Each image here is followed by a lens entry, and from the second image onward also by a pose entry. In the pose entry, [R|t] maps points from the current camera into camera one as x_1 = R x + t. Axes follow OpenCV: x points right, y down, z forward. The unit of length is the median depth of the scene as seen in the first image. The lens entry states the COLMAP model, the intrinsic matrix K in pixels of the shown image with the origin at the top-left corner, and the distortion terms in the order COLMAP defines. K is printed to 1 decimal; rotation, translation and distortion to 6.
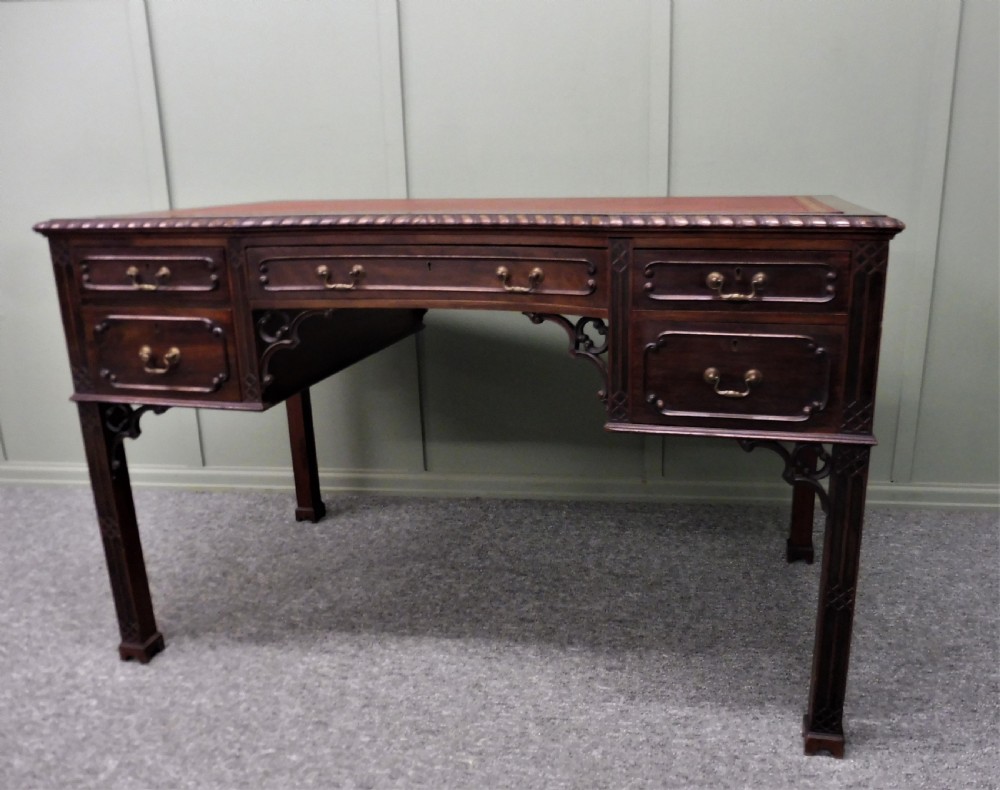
lens RADIAL K [[838.2, 0, 539.3], [0, 838.2, 397.4], [0, 0, 1]] dist [-0.044252, -0.000317]
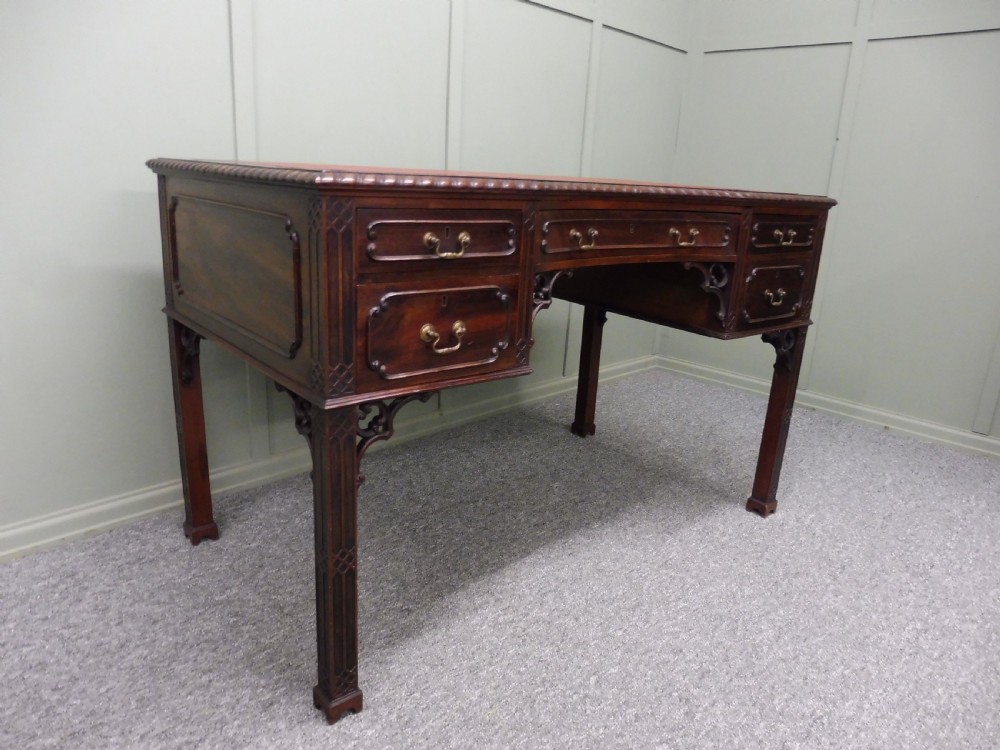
lens RADIAL K [[734.6, 0, 507.1], [0, 734.6, 379.8], [0, 0, 1]] dist [-0.046999, 0.016711]
pose [[0.589197, -0.174386, 0.788946, -1.015407], [0.146616, 0.983297, 0.107849, -0.073609], [-0.794576, 0.052128, 0.604923, 0.462154]]
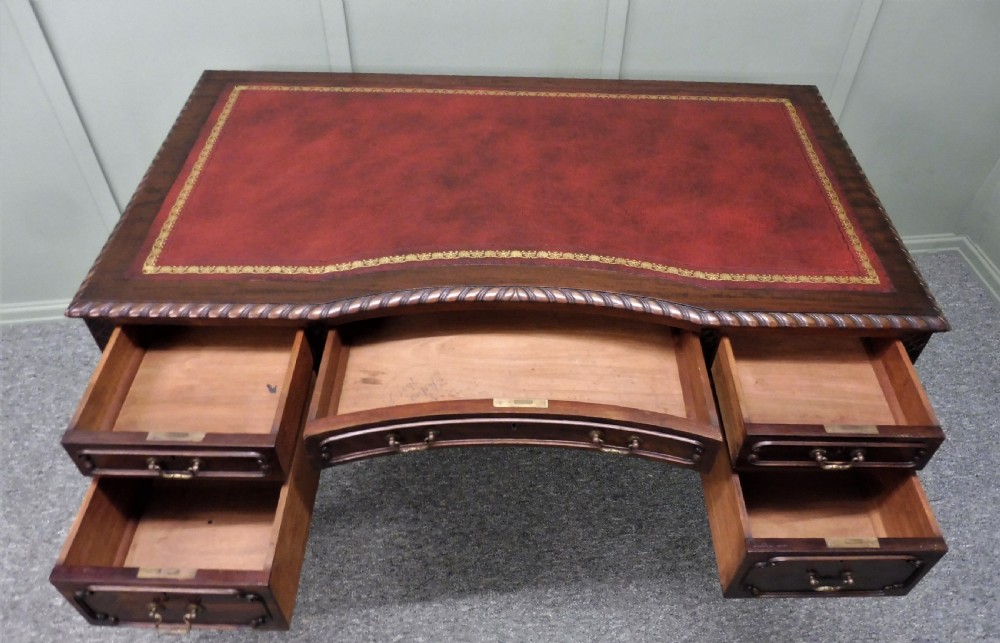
lens RADIAL K [[761.9, 0, 523.0], [0, 761.9, 331.0], [0, 0, 1]] dist [-0.040887, 0.003541]
pose [[0.965458, -0.153439, 0.210589, -0.295343], [0.021551, 0.852474, 0.522326, -0.582612], [-0.259667, -0.499745, 0.826334, 0.181964]]
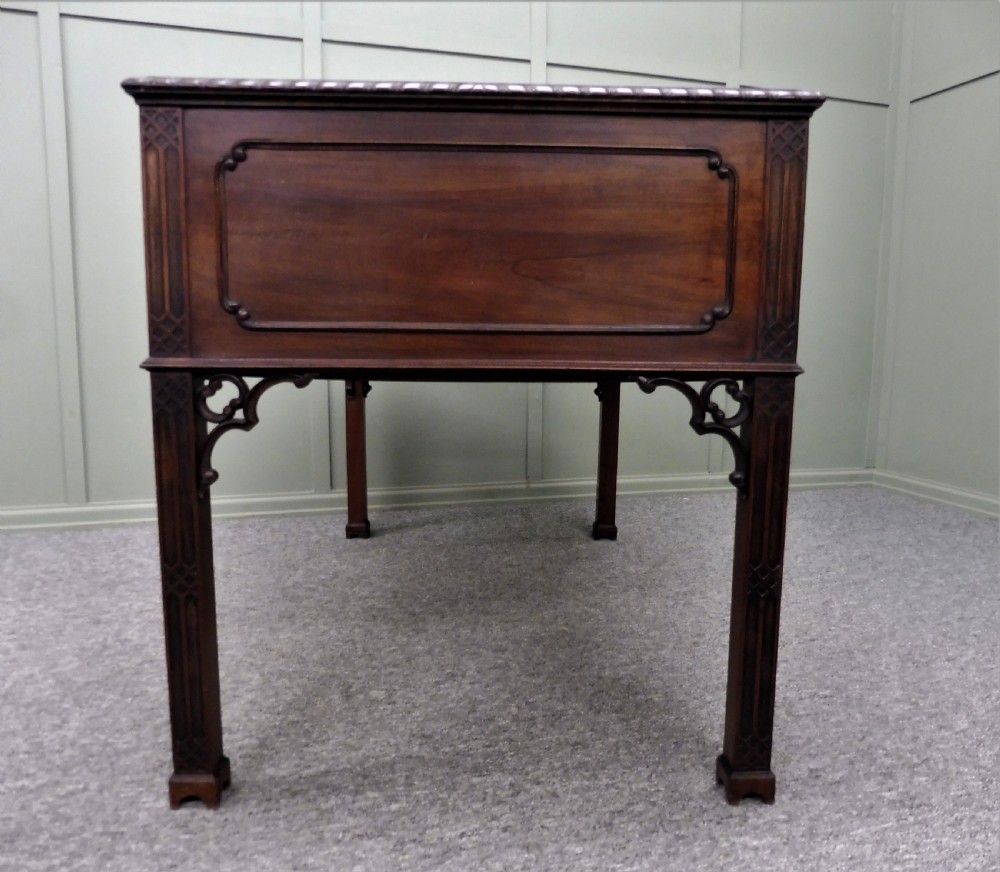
lens RADIAL K [[857.2, 0, 515.1], [0, 857.2, 439.4], [0, 0, 1]] dist [0.007591, -0.073839]
pose [[0.913030, -0.025737, 0.407080, -0.598826], [0.081234, 0.989488, -0.119641, 0.284250], [-0.399722, 0.142304, 0.905523, -0.132551]]
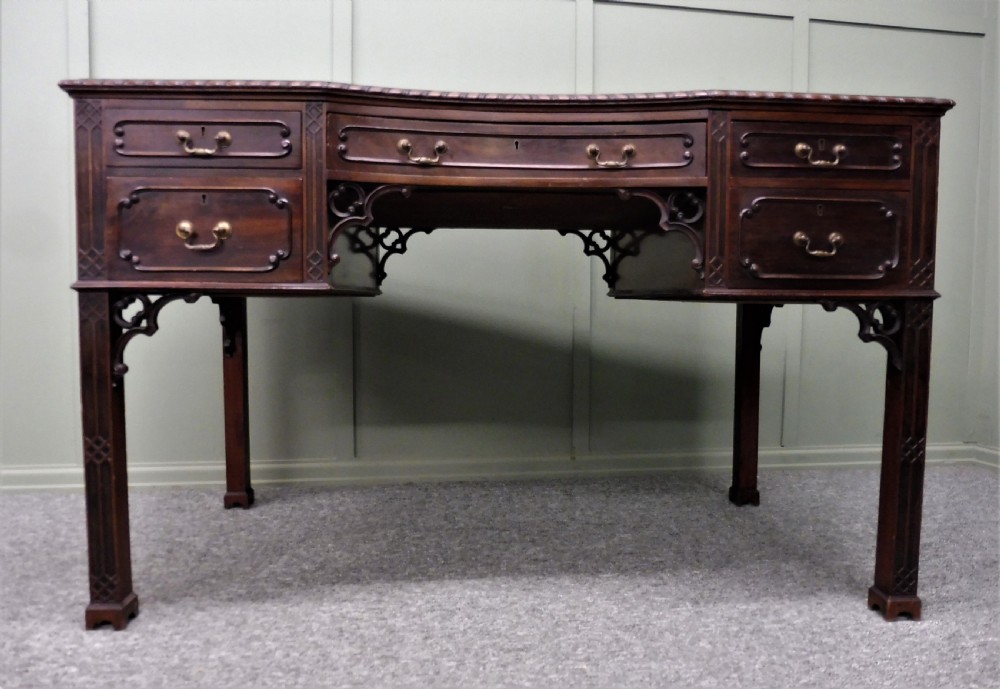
lens RADIAL K [[753.5, 0, 493.8], [0, 753.5, 341.3], [0, 0, 1]] dist [-0.066769, 0.038089]
pose [[0.960961, 0.012537, 0.276400, -0.367794], [0.047371, 0.976768, -0.208998, 0.239220], [-0.272599, 0.213933, 0.938042, 0.188558]]
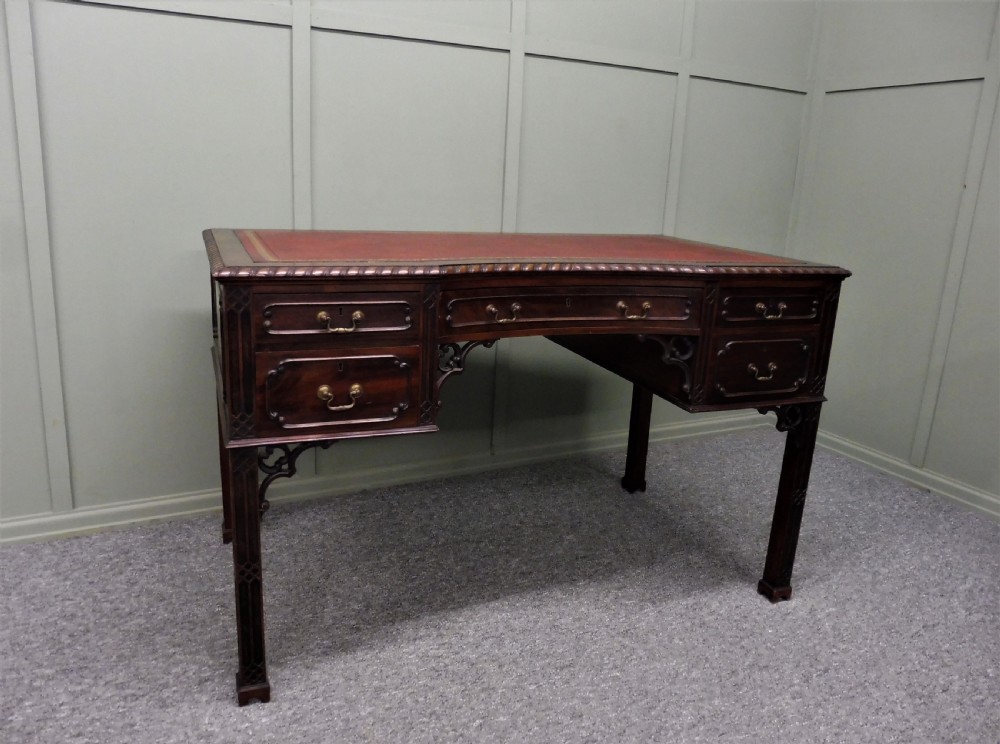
lens RADIAL K [[778.9, 0, 479.9], [0, 778.9, 351.7], [0, 0, 1]] dist [-0.056529, 0.022751]
pose [[0.825621, -0.075127, 0.559202, -0.836600], [0.088541, 0.996068, 0.003094, -0.087521], [-0.557235, 0.046958, 0.829026, 0.074918]]
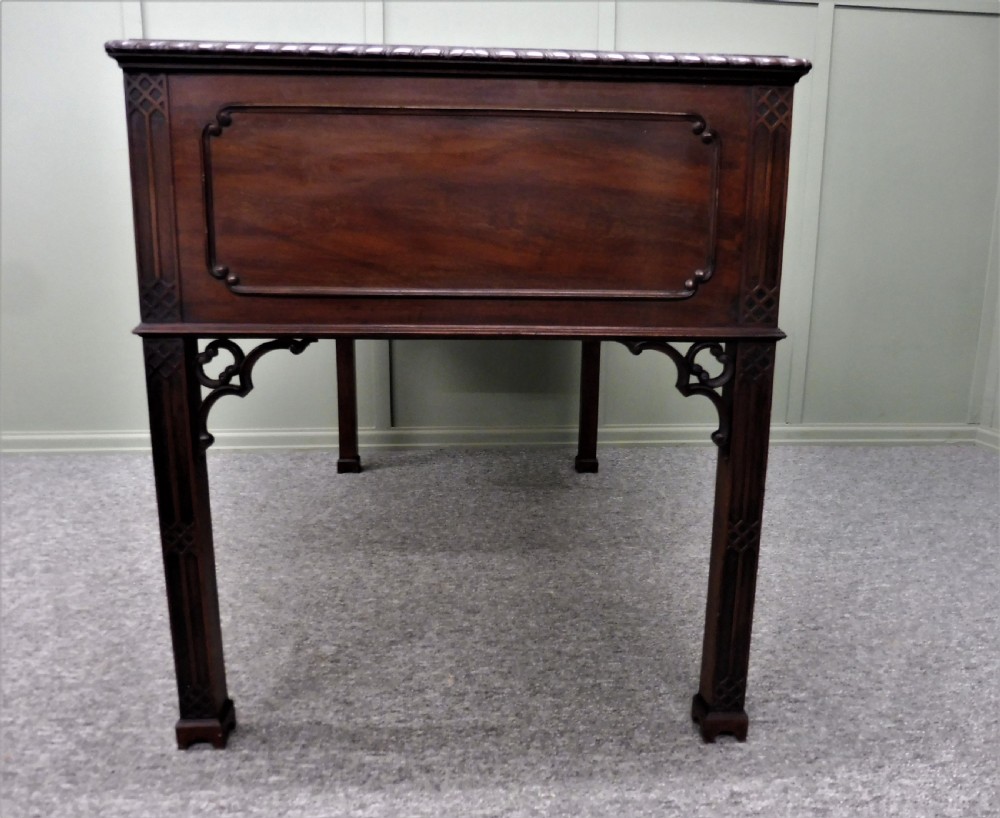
lens RADIAL K [[814.4, 0, 510.4], [0, 814.4, 409.7], [0, 0, 1]] dist [-0.032734, -0.005283]
pose [[0.976494, -0.010285, 0.215298, -0.352236], [0.027035, 0.996817, -0.074999, 0.245345], [-0.213841, 0.079057, 0.973664, -0.112305]]
